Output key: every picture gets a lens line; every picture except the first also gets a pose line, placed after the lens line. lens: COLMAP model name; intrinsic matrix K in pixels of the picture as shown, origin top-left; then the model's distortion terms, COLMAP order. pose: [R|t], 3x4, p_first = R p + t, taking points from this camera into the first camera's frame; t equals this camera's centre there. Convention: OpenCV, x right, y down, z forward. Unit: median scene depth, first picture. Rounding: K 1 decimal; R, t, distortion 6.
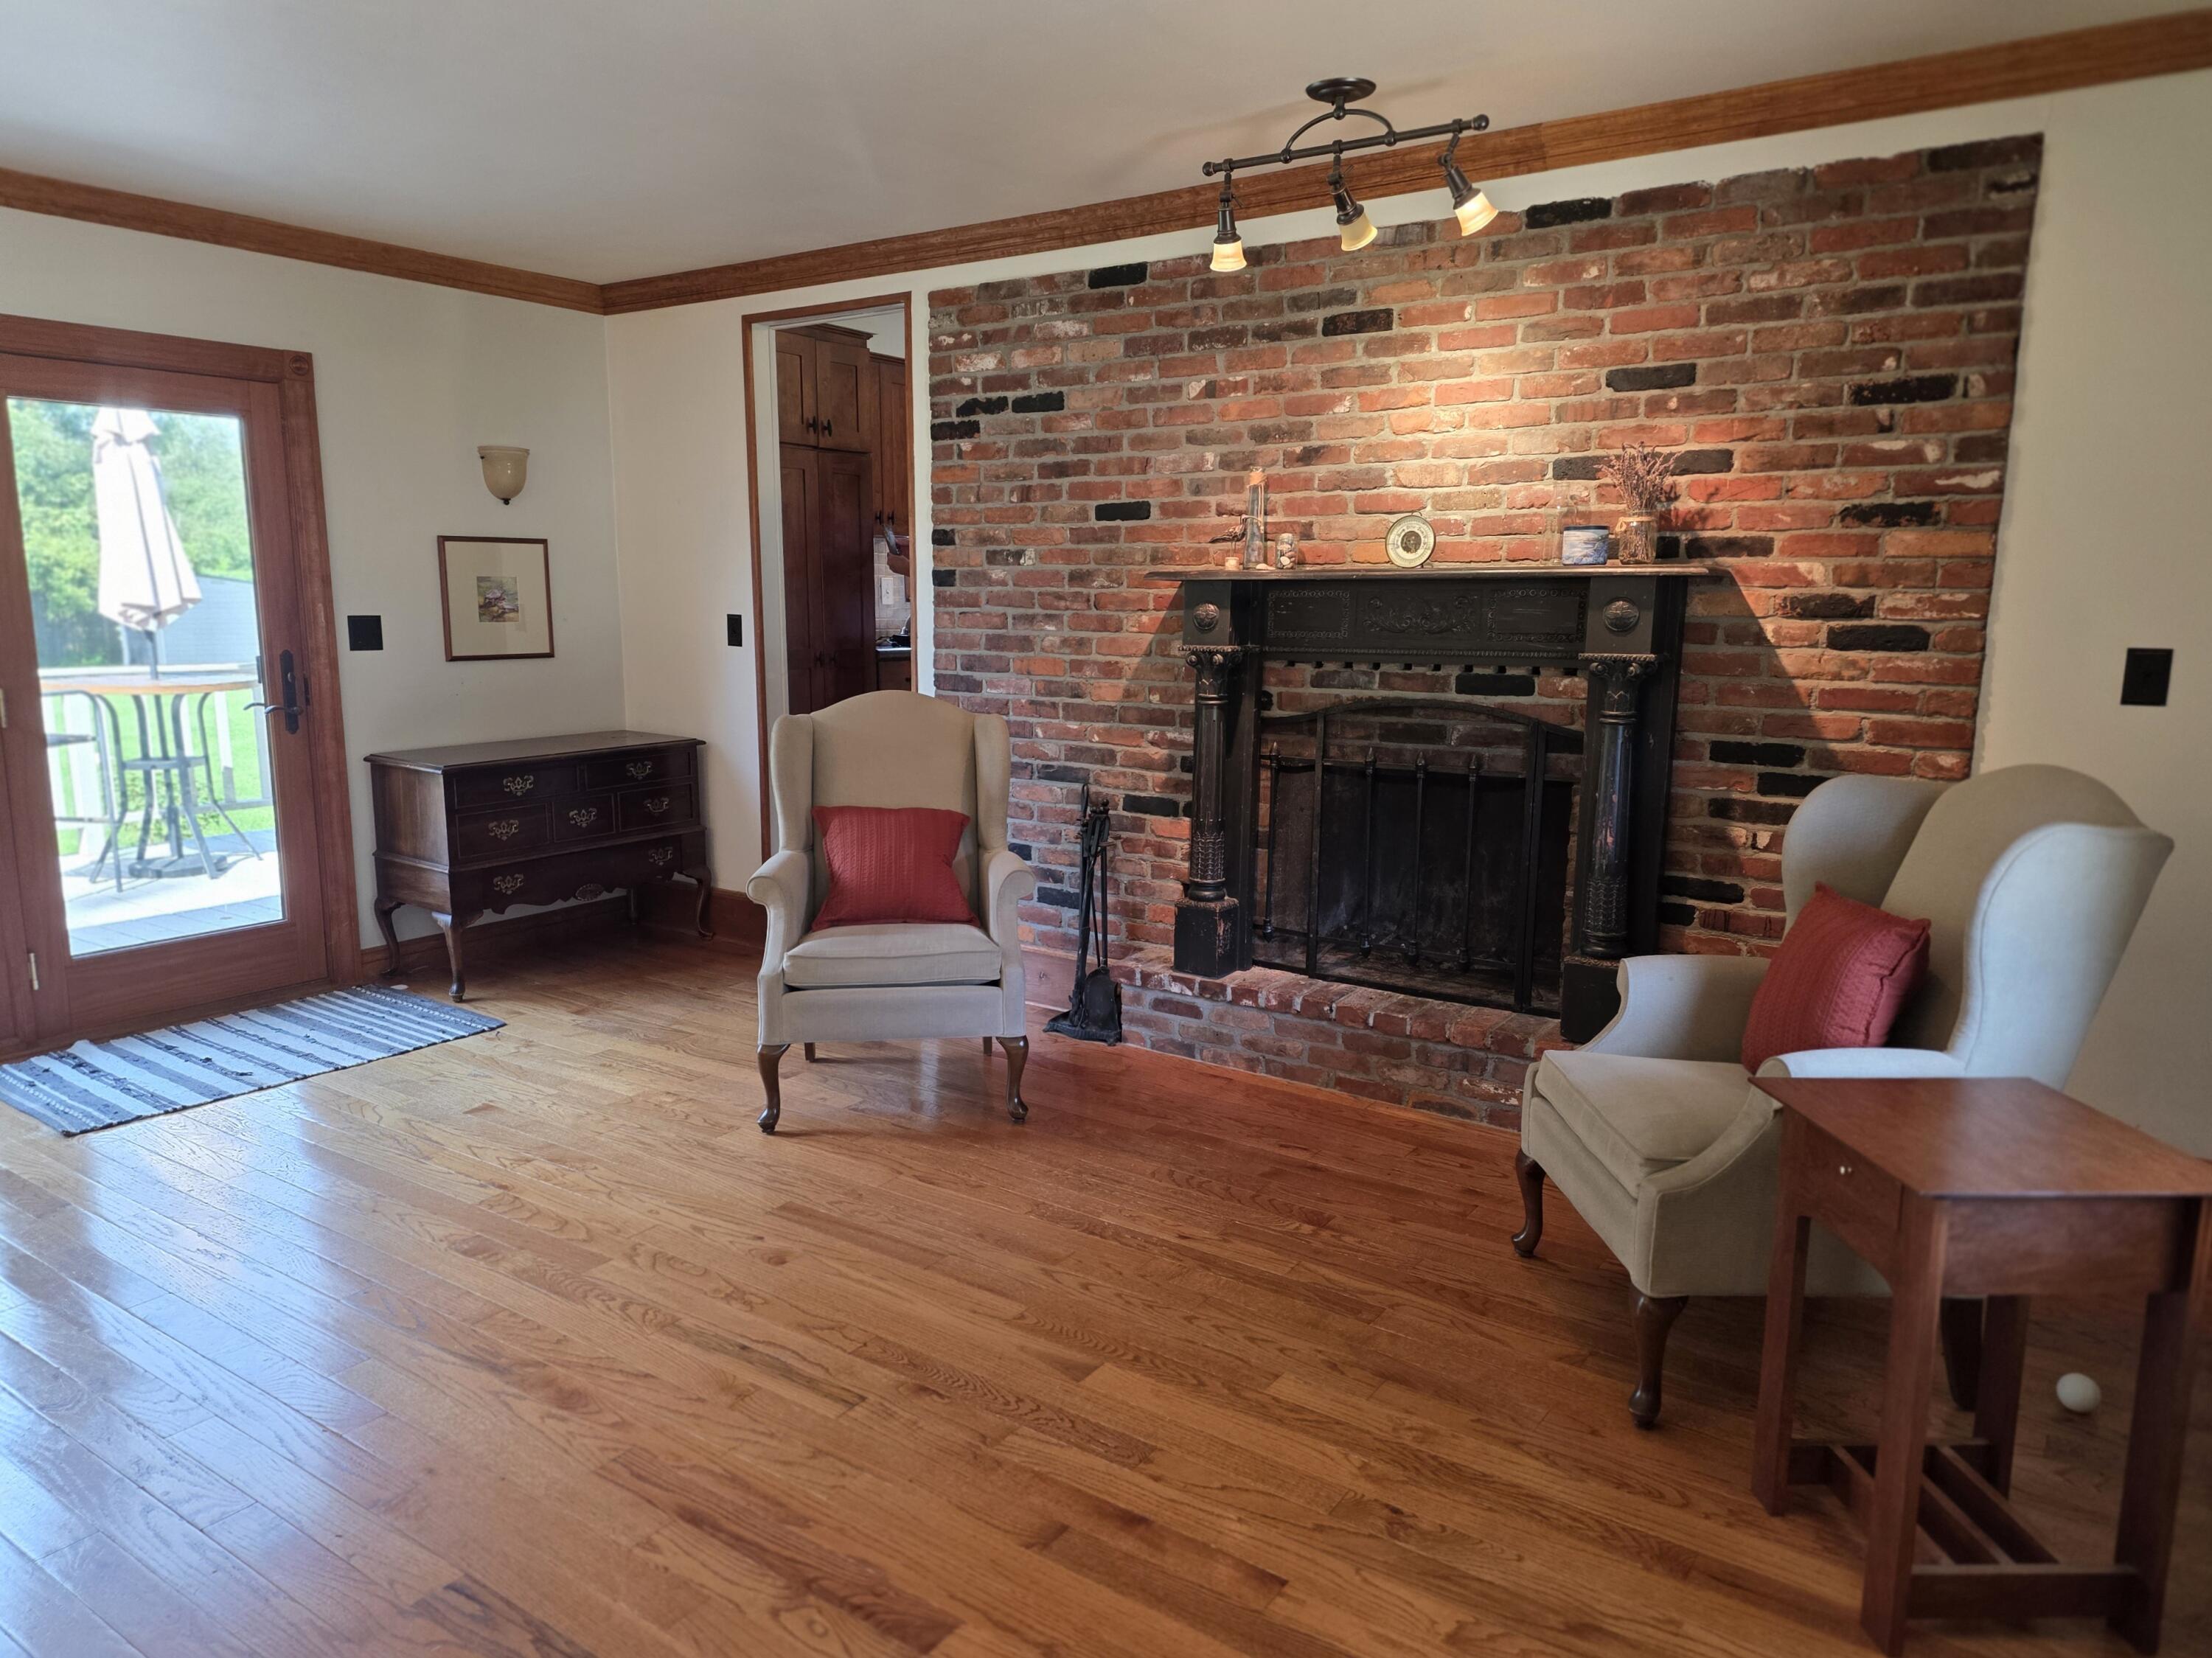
lens RADIAL K [[1472.4, 0, 1061.3], [0, 1472.4, 845.5], [0, 0, 1]] dist [0.083422, -0.086418]
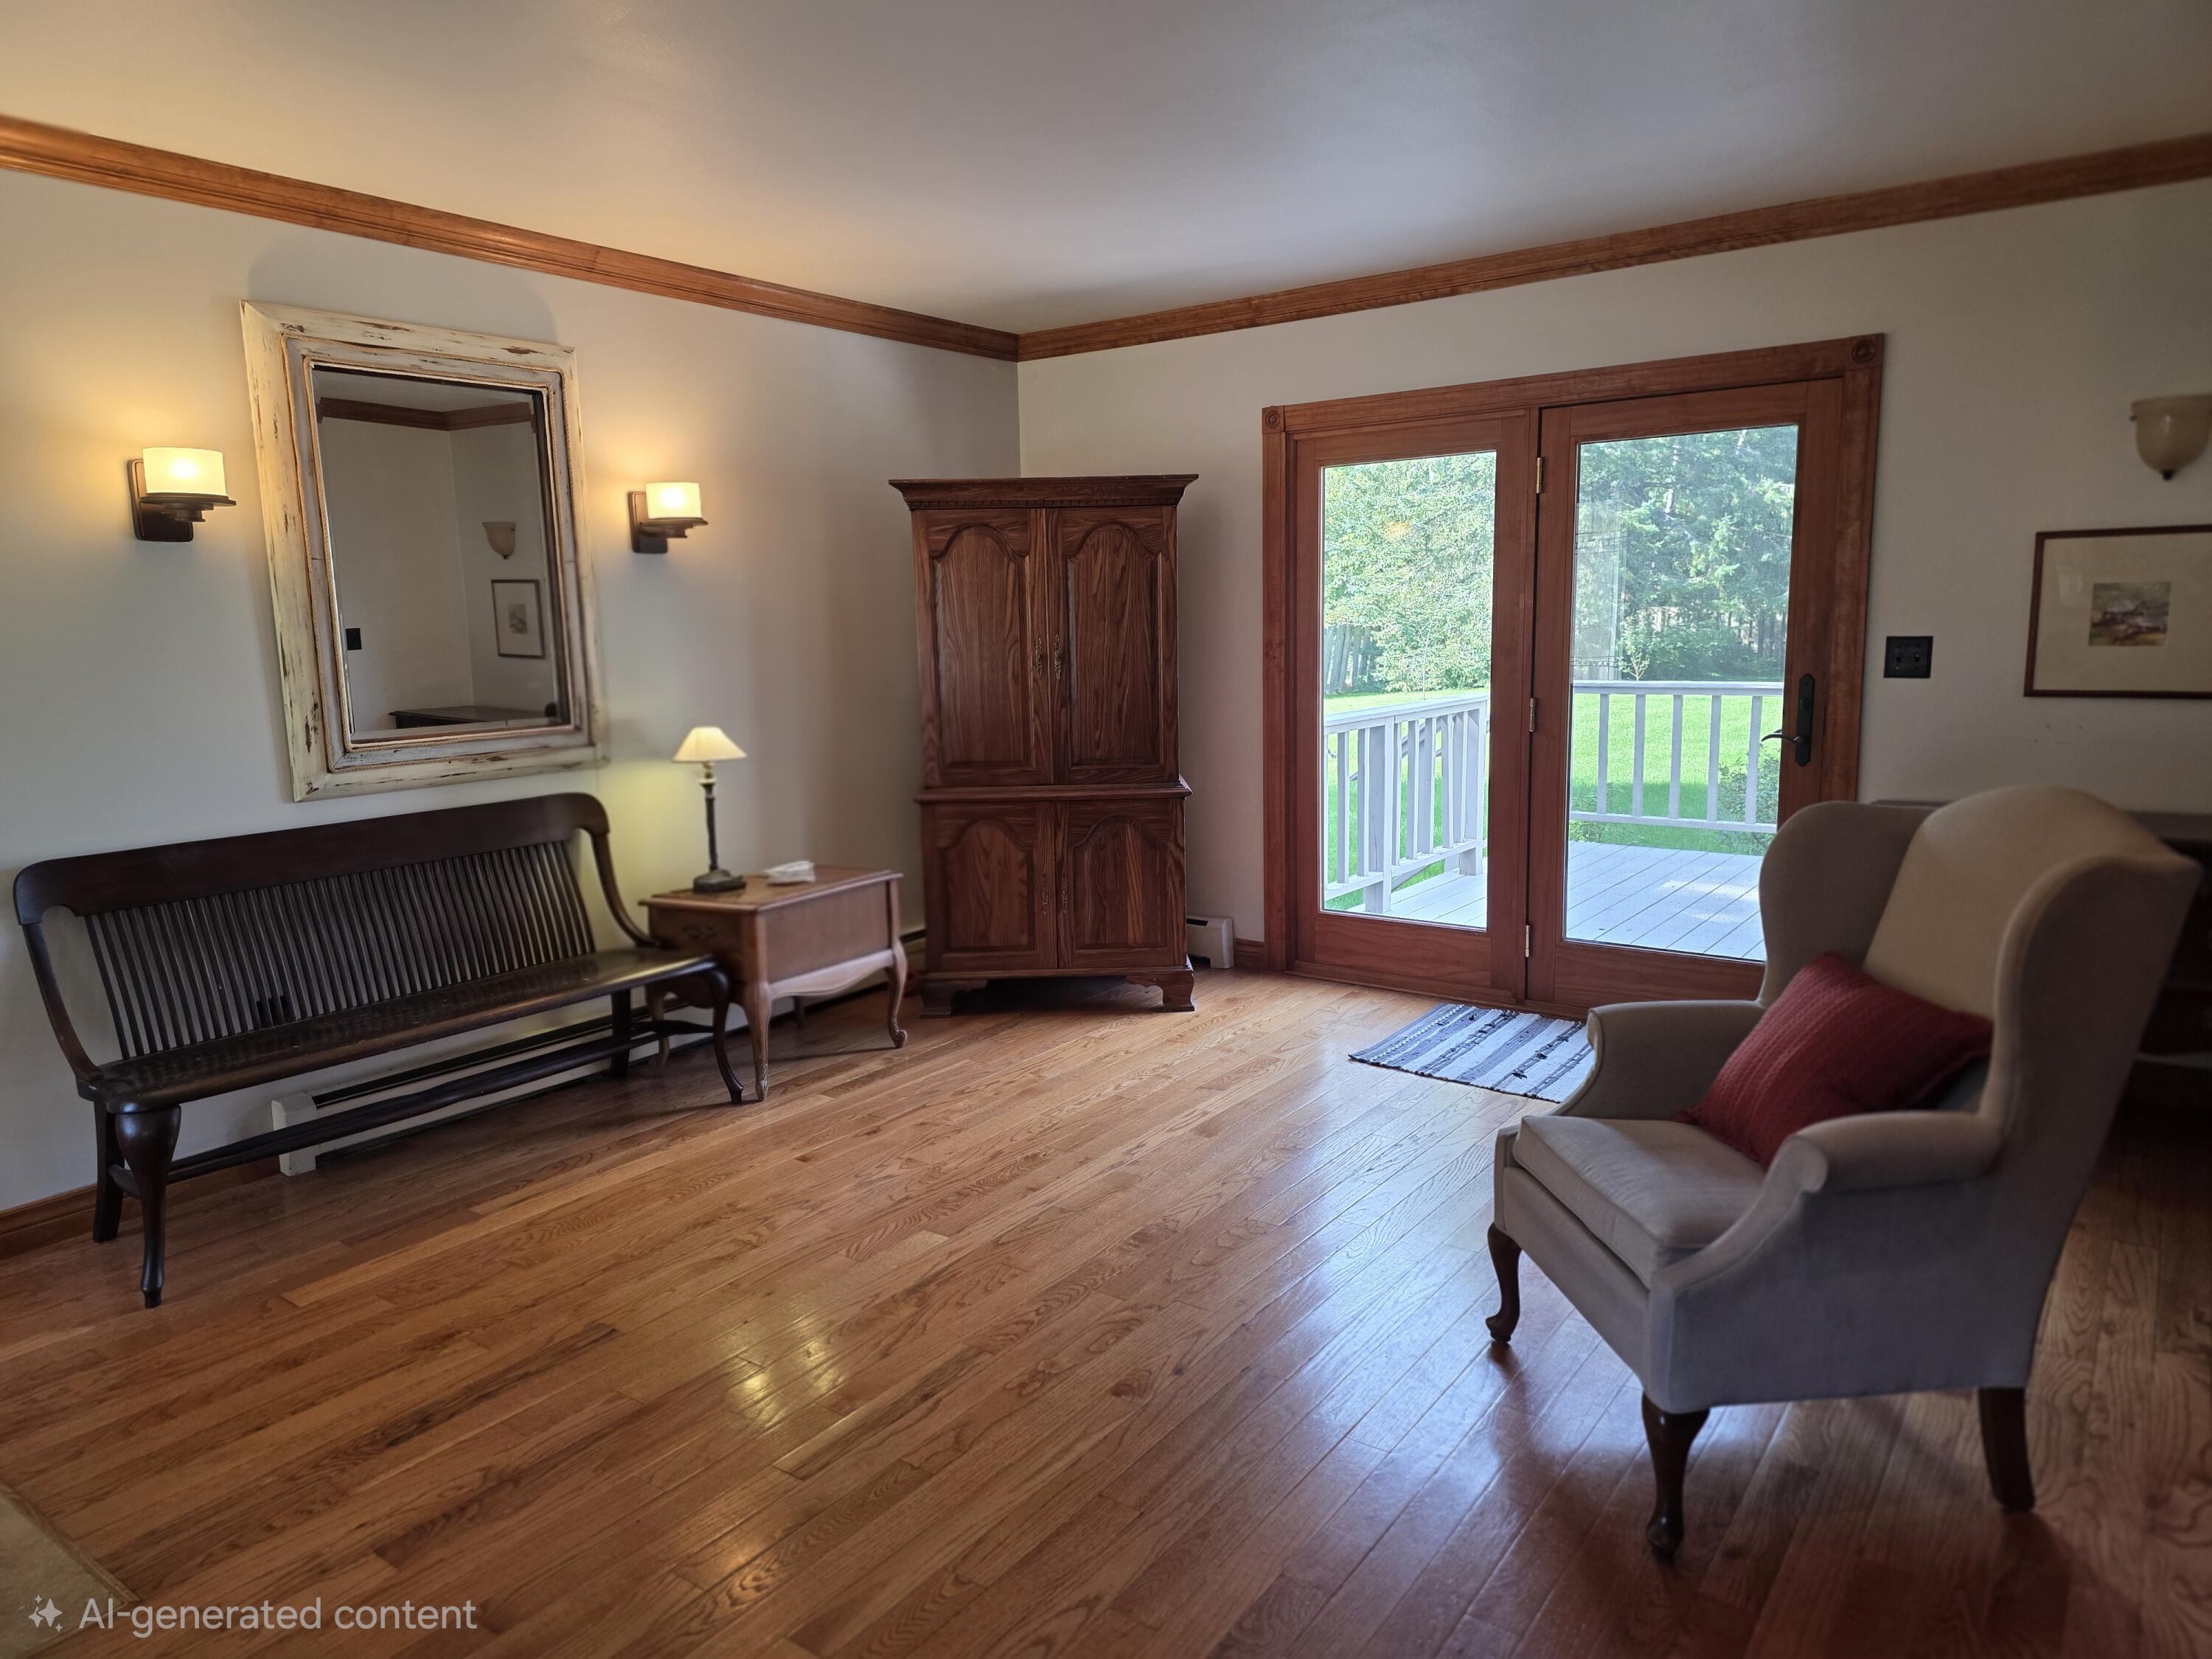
lens RADIAL K [[1472.5, 0, 1107.3], [0, 1472.5, 829.0], [0, 0, 1]] dist [0.083422, -0.086418]
pose [[0.008367, 0.148073, -0.988941, 0.495578], [-0.155384, 0.977155, 0.144994, -0.132520], [0.987819, 0.152452, 0.031184, 0.723779]]
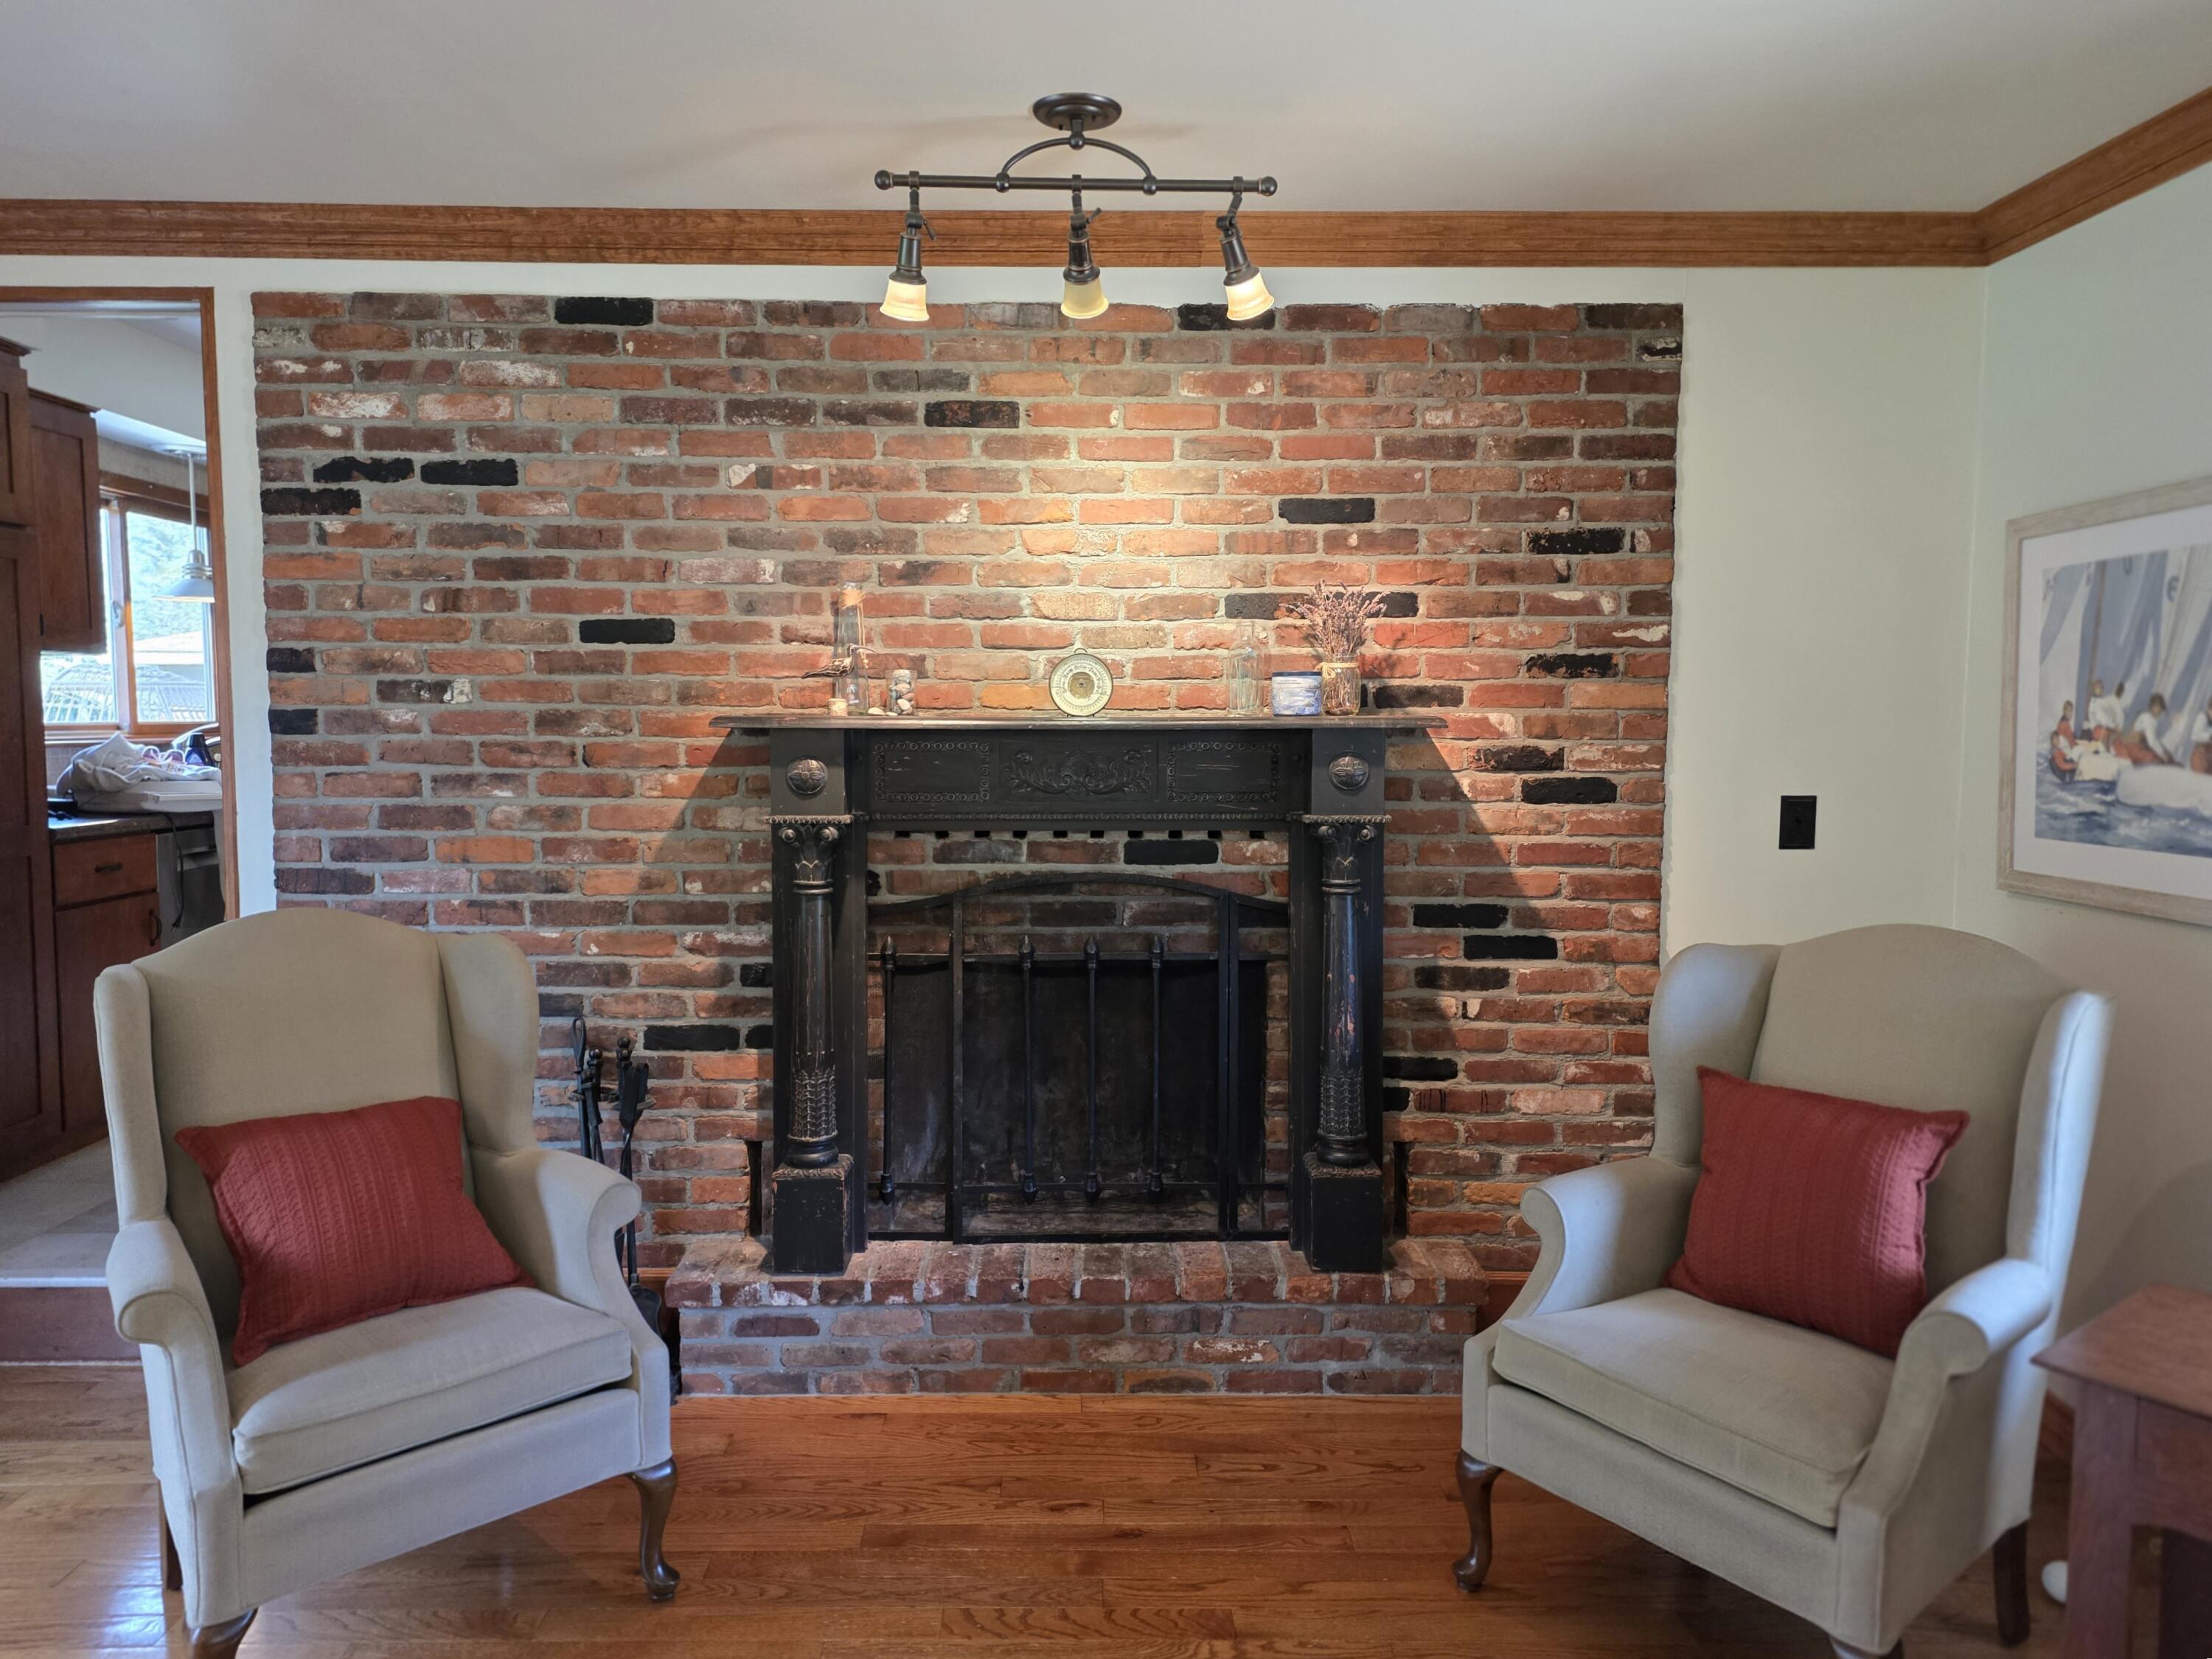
lens RADIAL K [[1472.5, 0, 1085.2], [0, 1472.5, 818.6], [0, 0, 1]] dist [0.083422, -0.086418]
pose [[0.809990, -0.044197, 0.584776, -0.233564], [0.102348, 0.992506, -0.066752, -0.075977], [-0.577444, 0.113919, 0.808443, 0.349599]]
